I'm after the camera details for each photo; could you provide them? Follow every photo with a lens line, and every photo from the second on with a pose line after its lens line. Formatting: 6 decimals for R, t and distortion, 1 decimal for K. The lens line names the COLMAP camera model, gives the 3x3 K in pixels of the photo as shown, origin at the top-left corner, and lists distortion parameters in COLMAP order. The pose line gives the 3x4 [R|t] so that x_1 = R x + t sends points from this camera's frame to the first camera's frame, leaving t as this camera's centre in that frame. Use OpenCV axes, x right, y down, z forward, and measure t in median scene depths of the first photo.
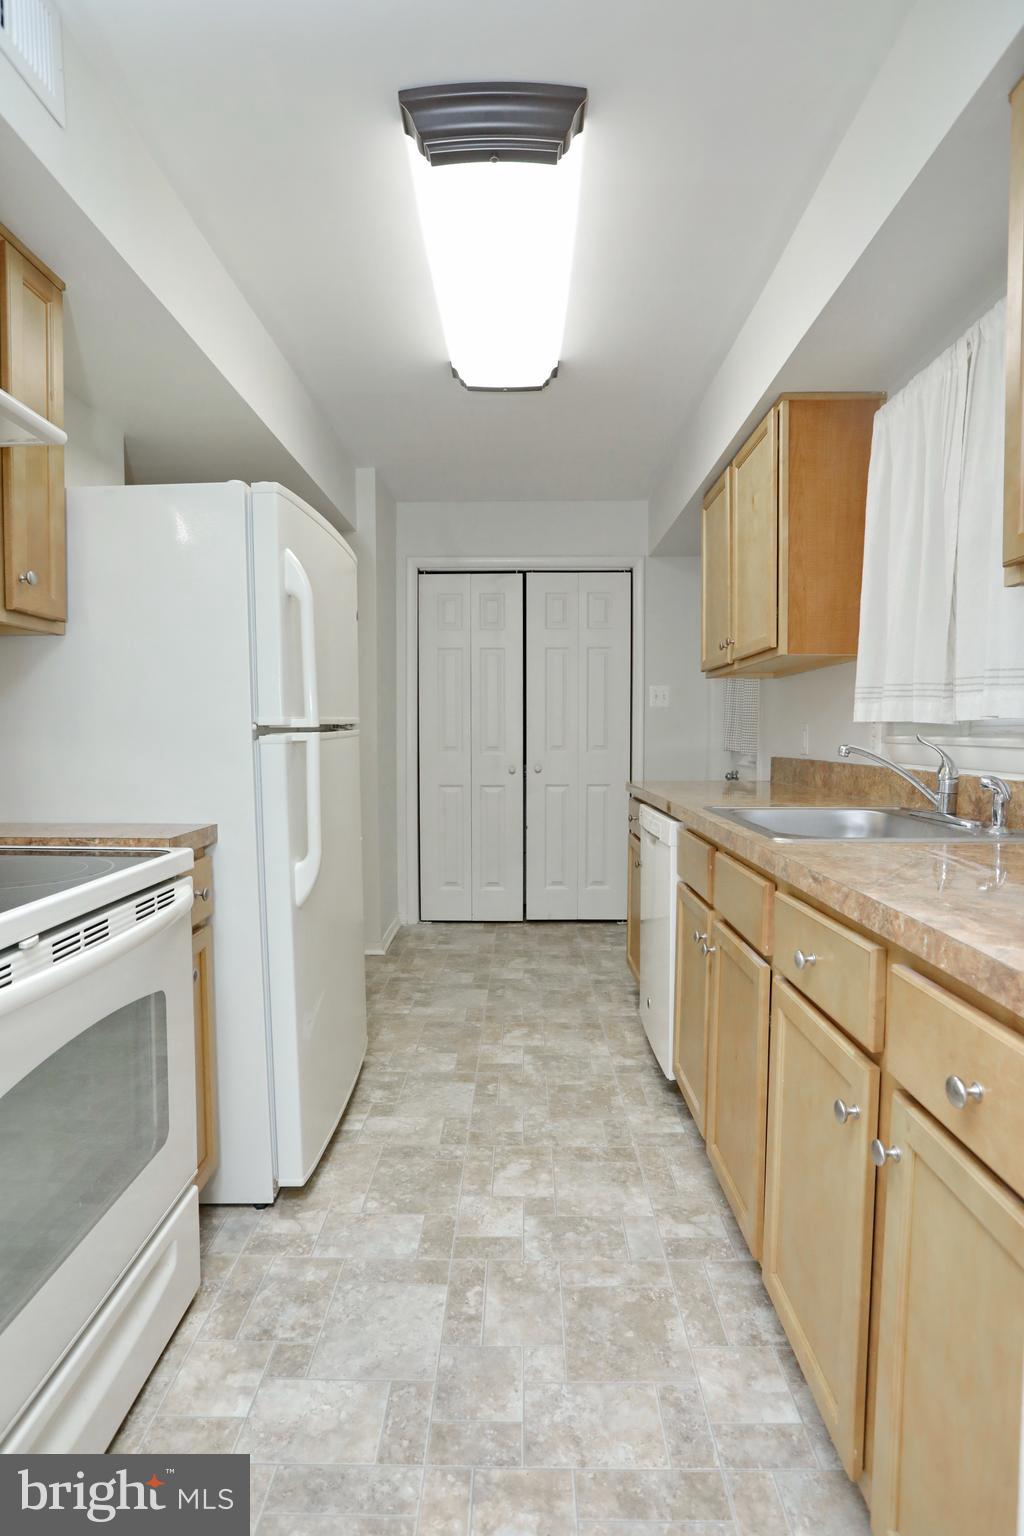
lens RADIAL K [[777.9, 0, 503.1], [0, 777.9, 772.9], [0, 0, 1]] dist [-0.031442, 0.007406]
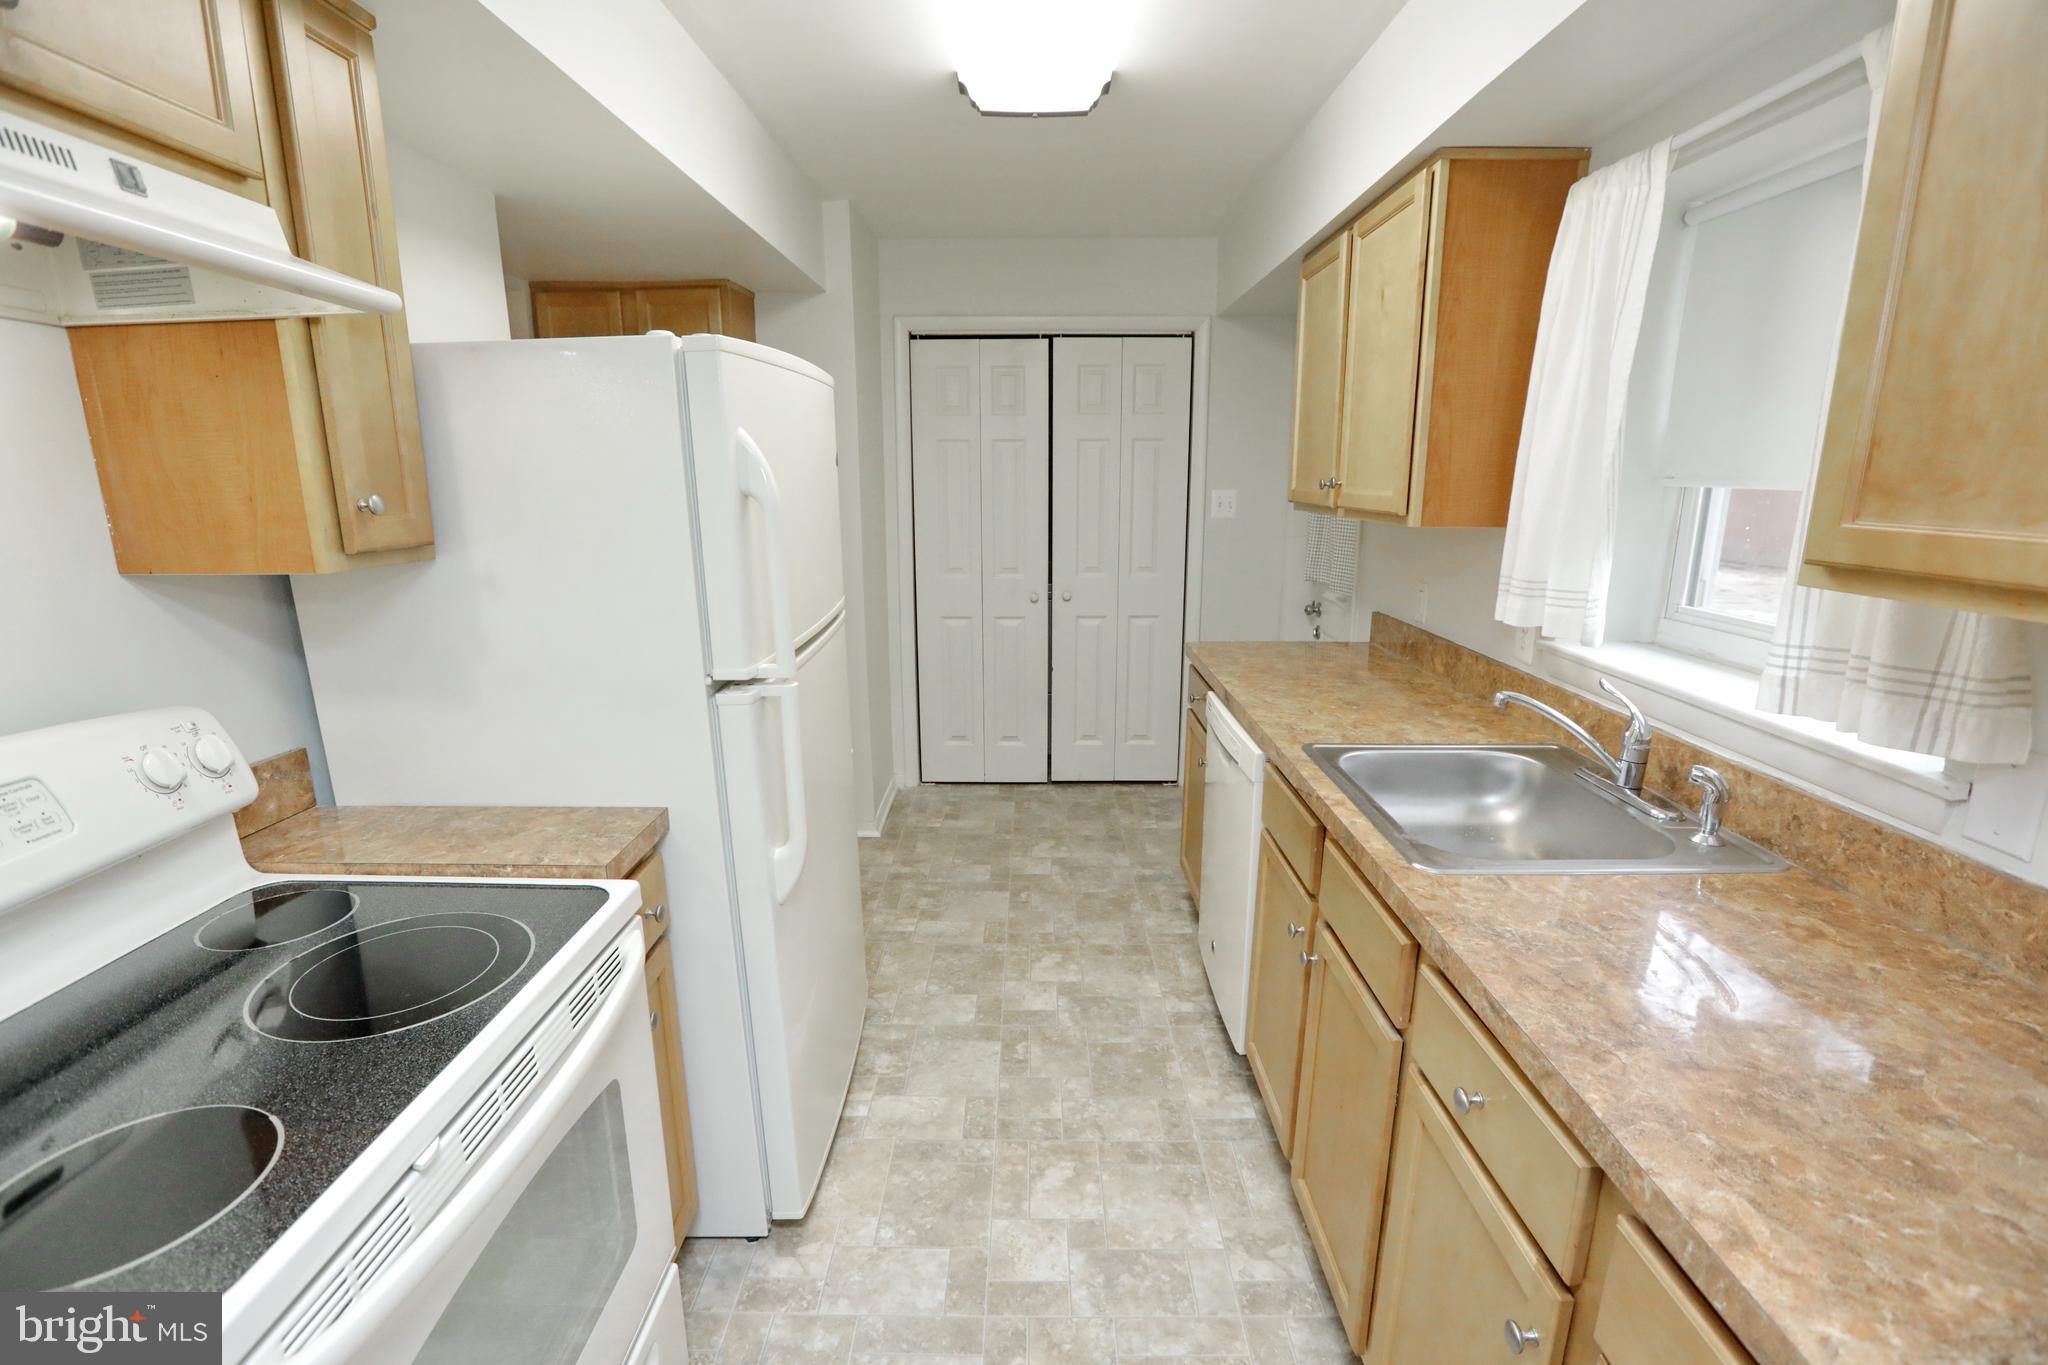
lens RADIAL K [[934.7, 0, 1013.9], [0, 934.7, 698.8], [0, 0, 1]] dist [-0.034298, 0.008235]
pose [[0.999981, -0.004689, 0.004122, -0.027962], [0.003854, 0.983048, 0.183305, -0.162114], [-0.004912, -0.183286, 0.983047, 0.100971]]
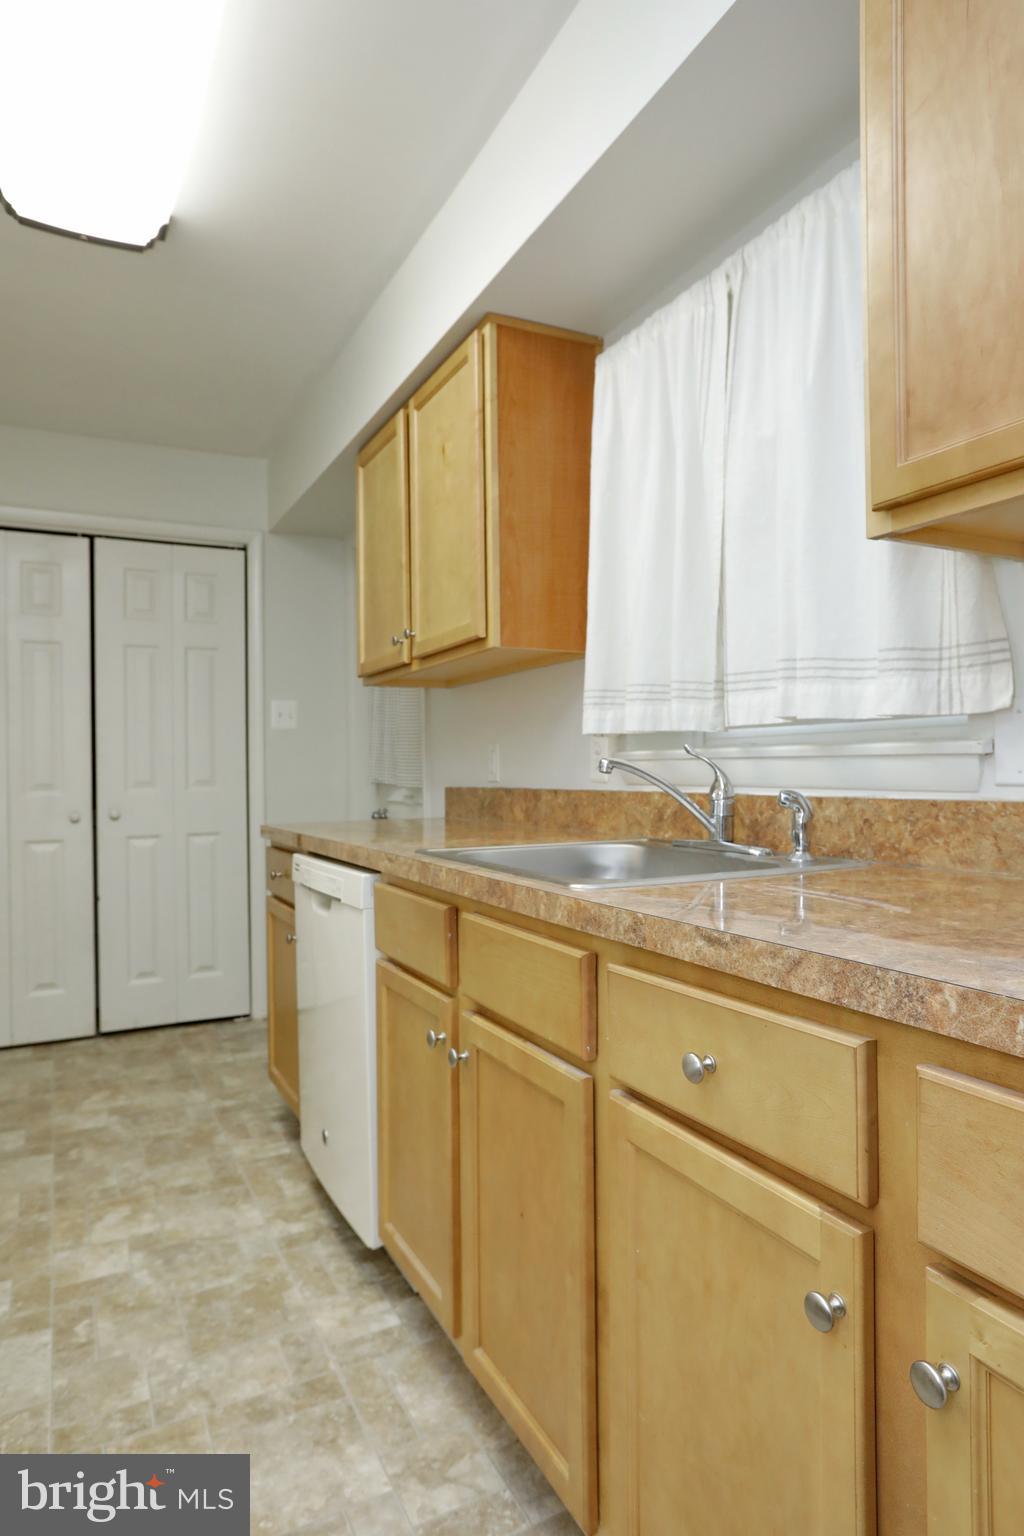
lens RADIAL K [[917.3, 0, 515.0], [0, 917.3, 770.4], [0, 0, 1]] dist [-0.036873, 0.030706]
pose [[0.880931, -0.008531, 0.473167, -0.055259], [0.034860, 0.998291, -0.046902, 0.013129], [-0.471958, 0.057812, 0.879723, 0.206261]]
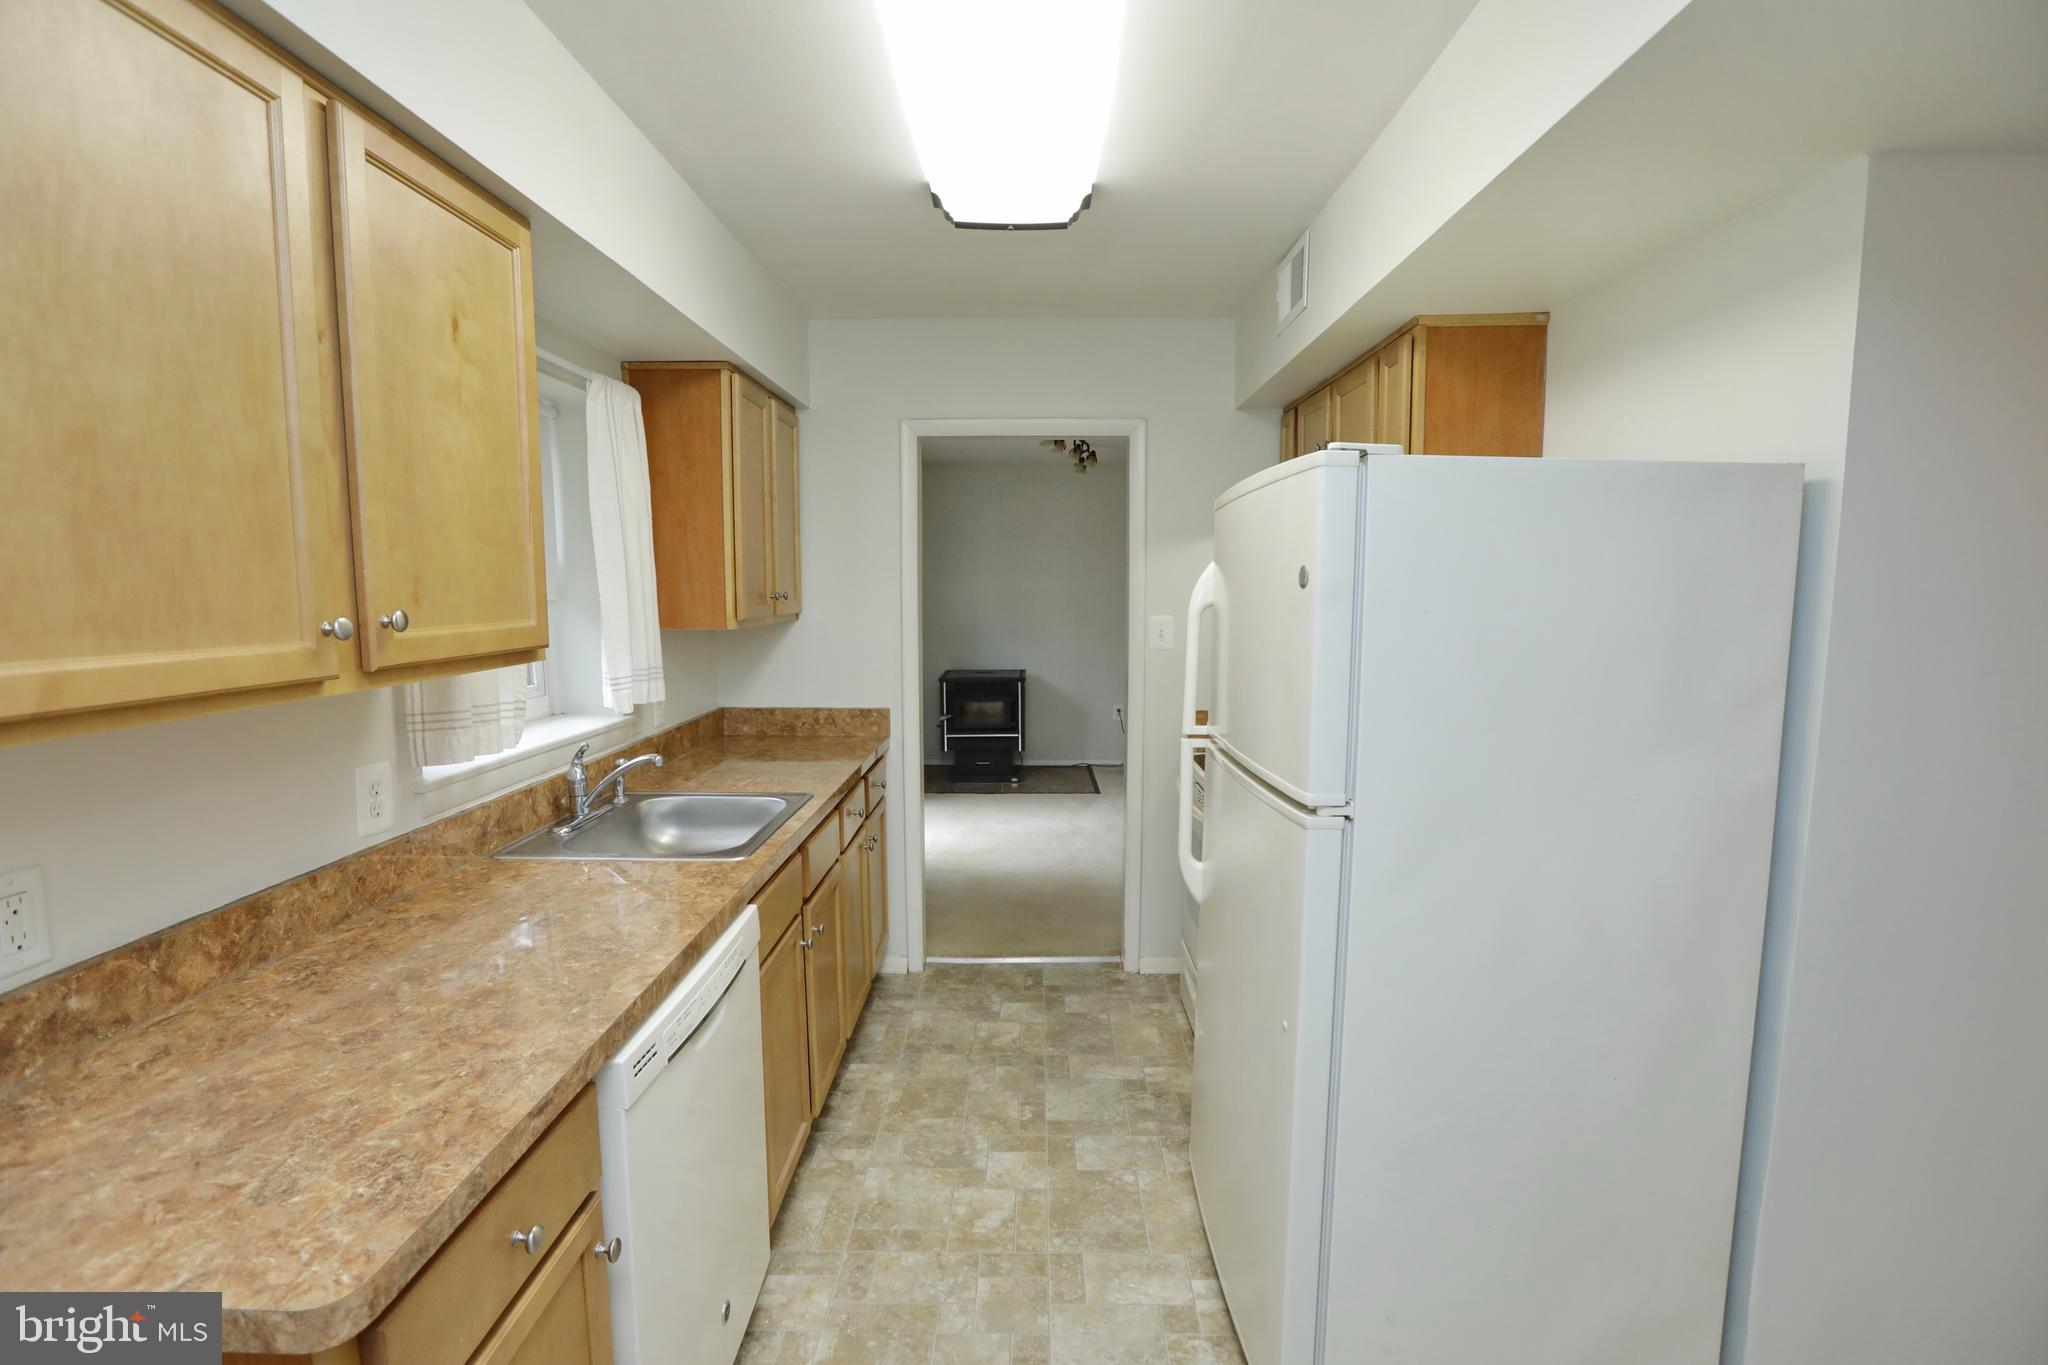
lens RADIAL K [[934.7, 0, 1011.3], [0, 934.7, 700.2], [0, 0, 1]] dist [-0.034298, 0.008235]
pose [[-0.999978, -0.006586, -0.000333, -0.003013], [-0.006539, 0.983729, 0.179538, -0.264622], [-0.000855, 0.179536, -0.983751, 1.794720]]
